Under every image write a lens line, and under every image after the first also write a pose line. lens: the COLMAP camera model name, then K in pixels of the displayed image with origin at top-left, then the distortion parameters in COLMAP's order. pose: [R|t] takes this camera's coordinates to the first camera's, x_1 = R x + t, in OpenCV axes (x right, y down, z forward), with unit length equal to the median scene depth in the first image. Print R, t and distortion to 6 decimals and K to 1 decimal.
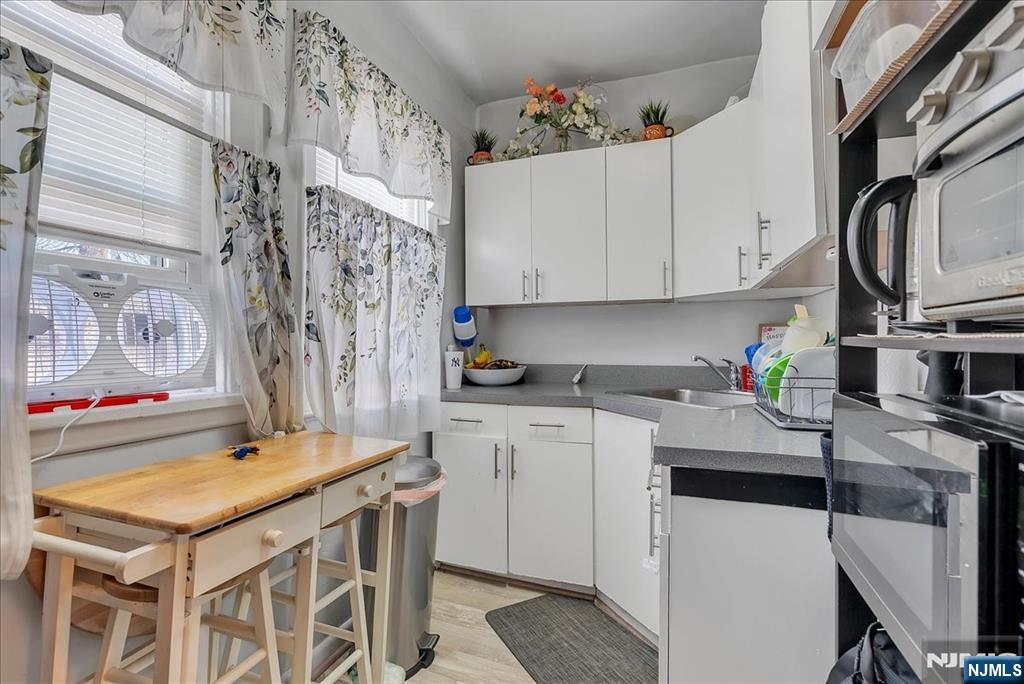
lens RADIAL K [[469.2, 0, 506.0], [0, 469.2, 335.1], [0, 0, 1]] dist [-0.005890, 0.001347]
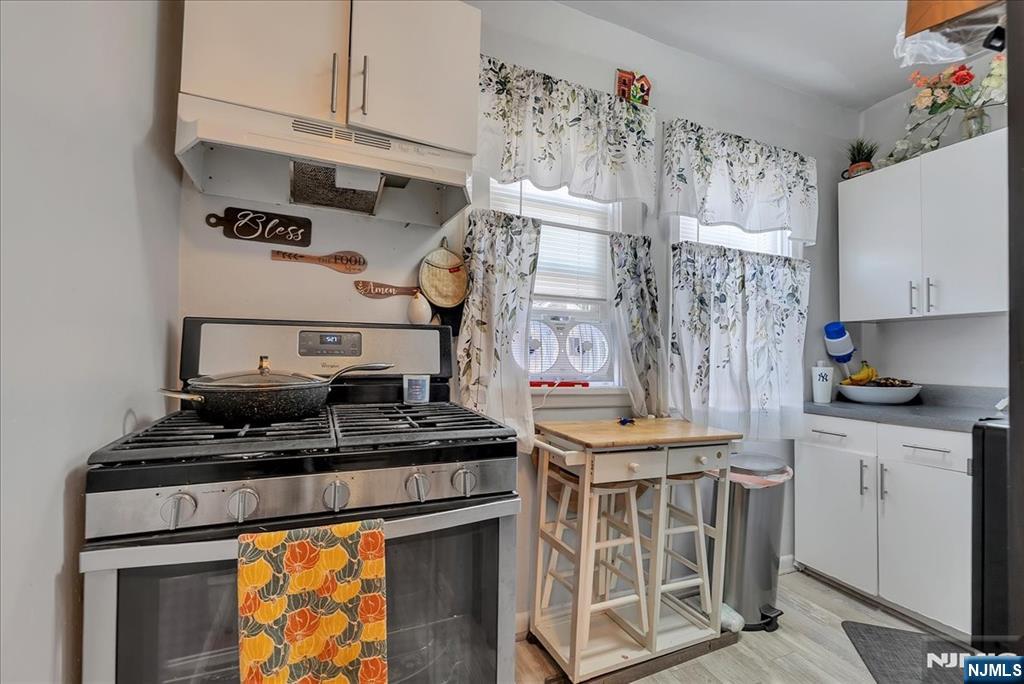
lens RADIAL K [[469.2, 0, 511.0], [0, 469.2, 343.5], [0, 0, 1]] dist [-0.005890, 0.001347]
pose [[0.675732, -0.010096, -0.737078, 0.271310], [-0.004483, 0.999831, -0.017805, 0.006967], [0.737133, 0.015335, 0.675573, -0.289980]]
